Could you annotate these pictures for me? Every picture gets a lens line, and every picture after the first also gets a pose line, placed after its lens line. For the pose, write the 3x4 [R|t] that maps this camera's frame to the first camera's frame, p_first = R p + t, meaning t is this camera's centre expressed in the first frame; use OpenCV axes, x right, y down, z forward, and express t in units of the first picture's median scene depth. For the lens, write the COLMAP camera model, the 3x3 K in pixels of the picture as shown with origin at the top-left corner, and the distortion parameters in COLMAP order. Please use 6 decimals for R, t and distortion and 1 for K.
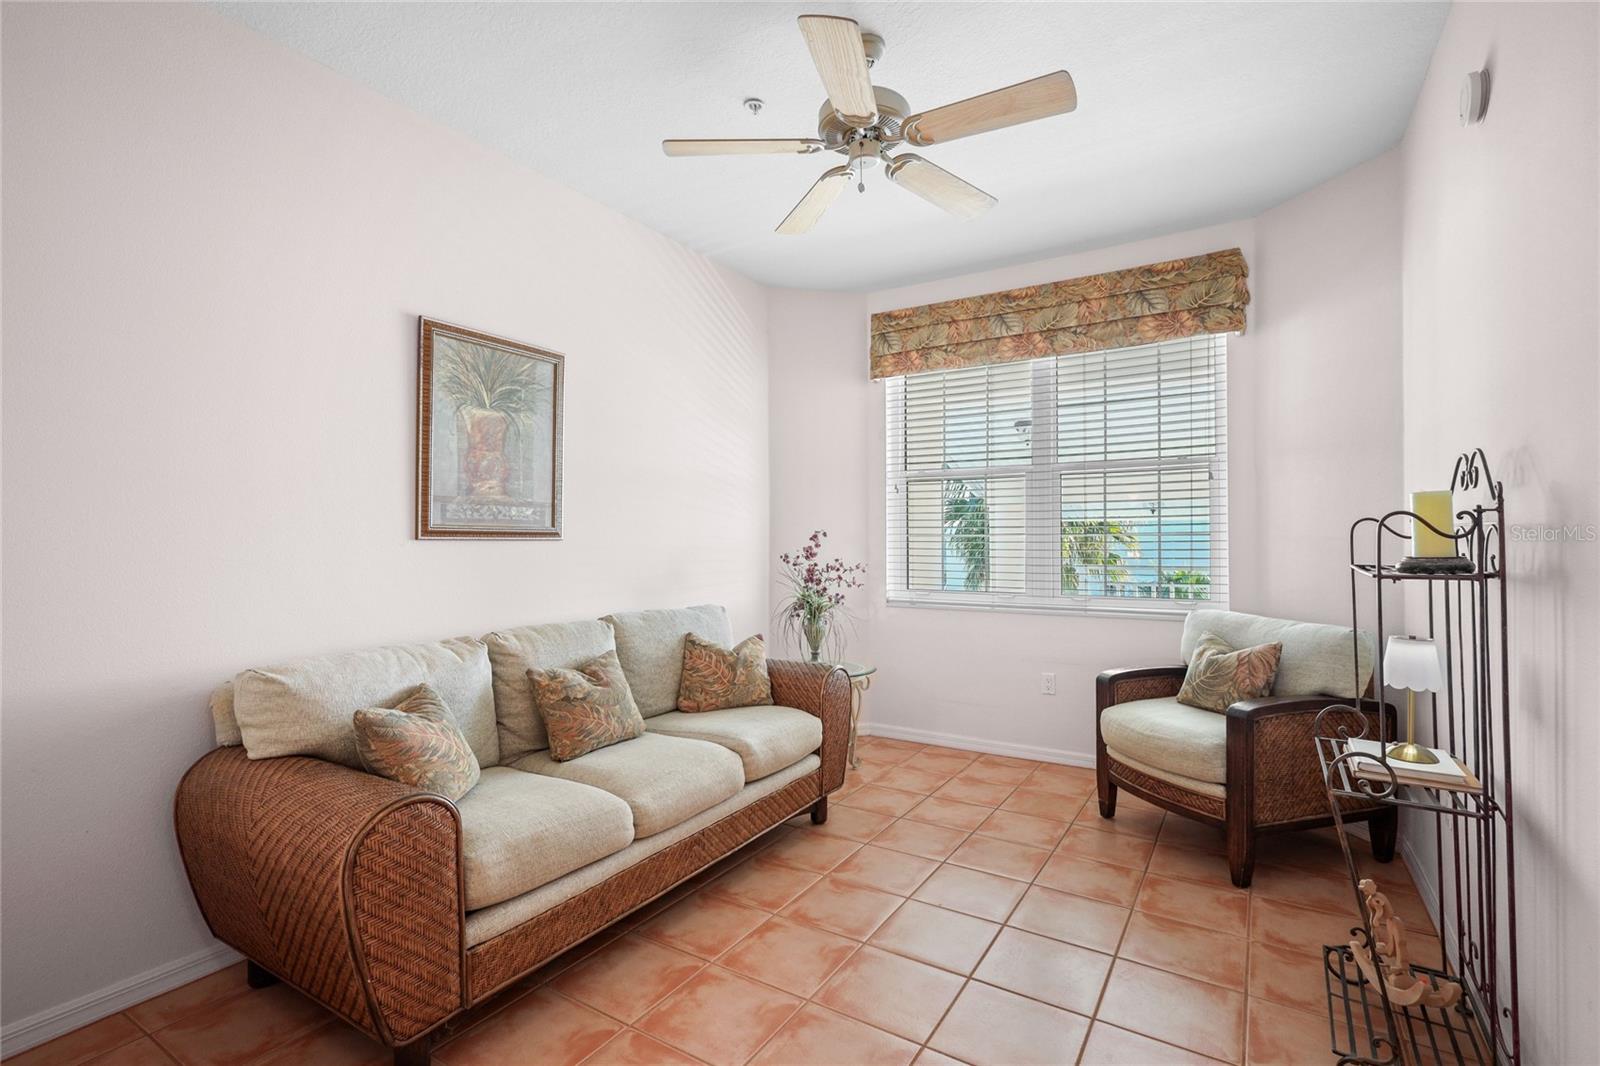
lens RADIAL K [[743.6, 0, 801.6], [0, 743.6, 534.7], [0, 0, 1]] dist [-0.000686, 0.002568]
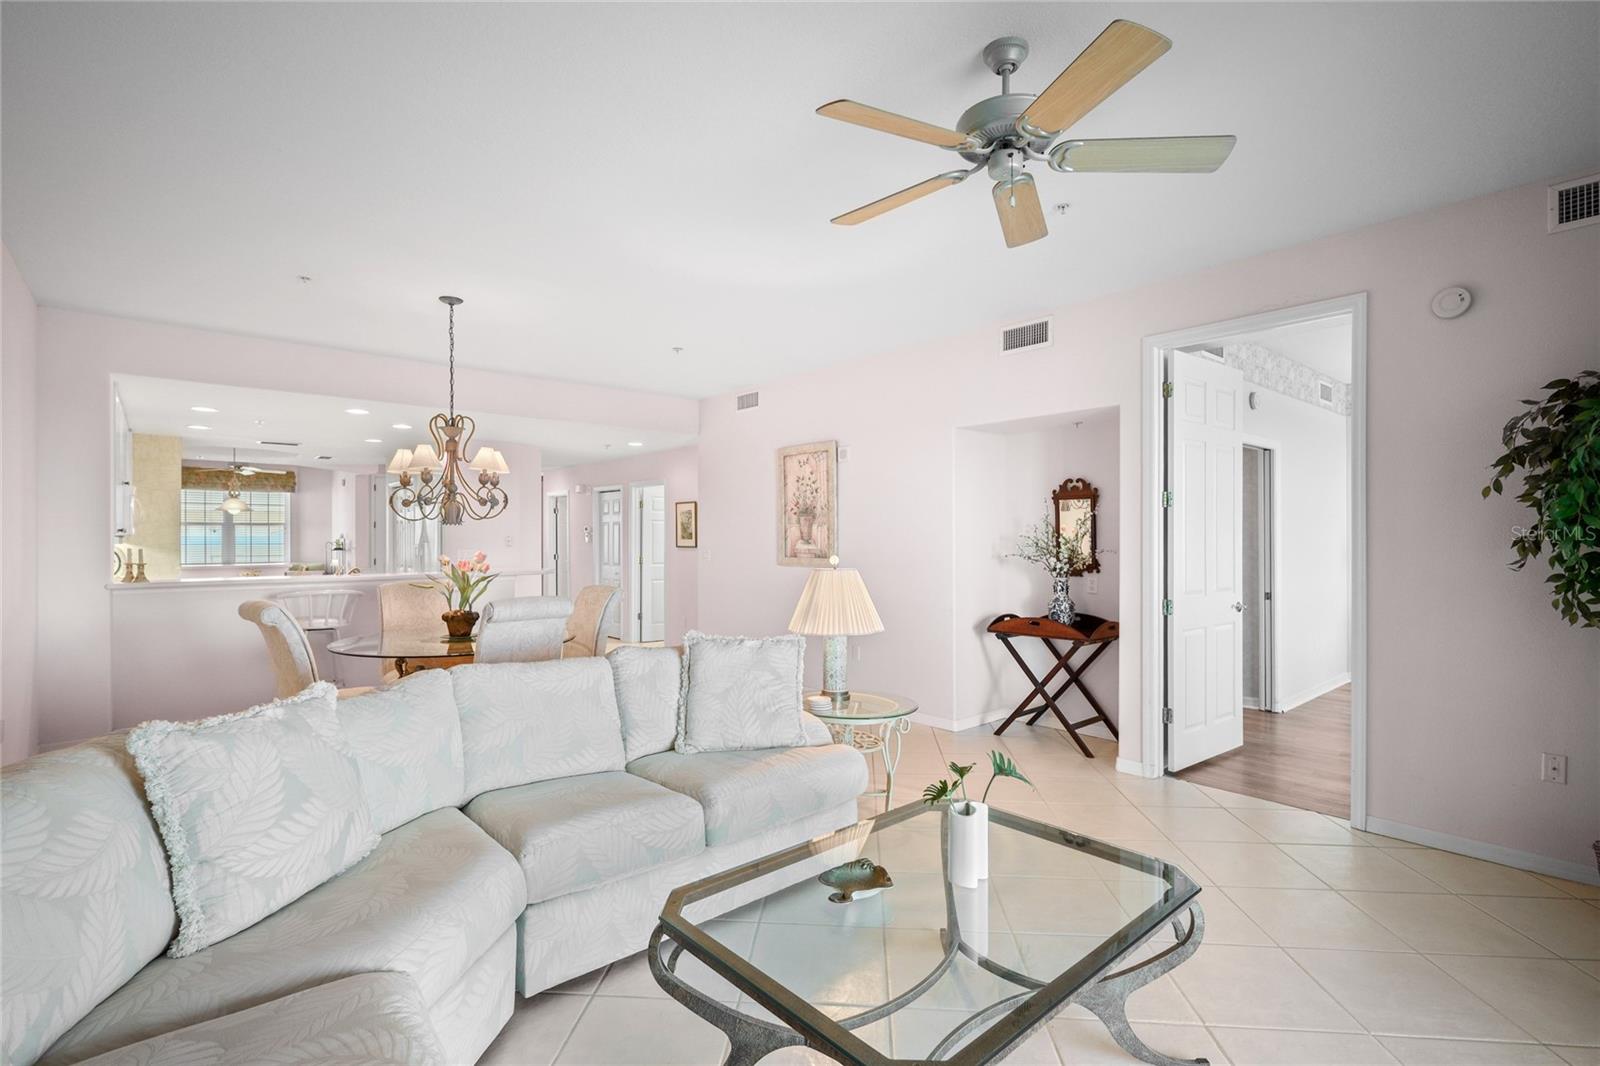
lens RADIAL K [[743.6, 0, 806.5], [0, 743.6, 540.1], [0, 0, 1]] dist [-0.000686, 0.002568]
pose [[0.298524, 0.002413, 0.954399, -2.549697], [-0.005425, 0.999985, -0.000832, -0.033503], [-0.954387, -0.004930, 0.298533, -2.995075]]
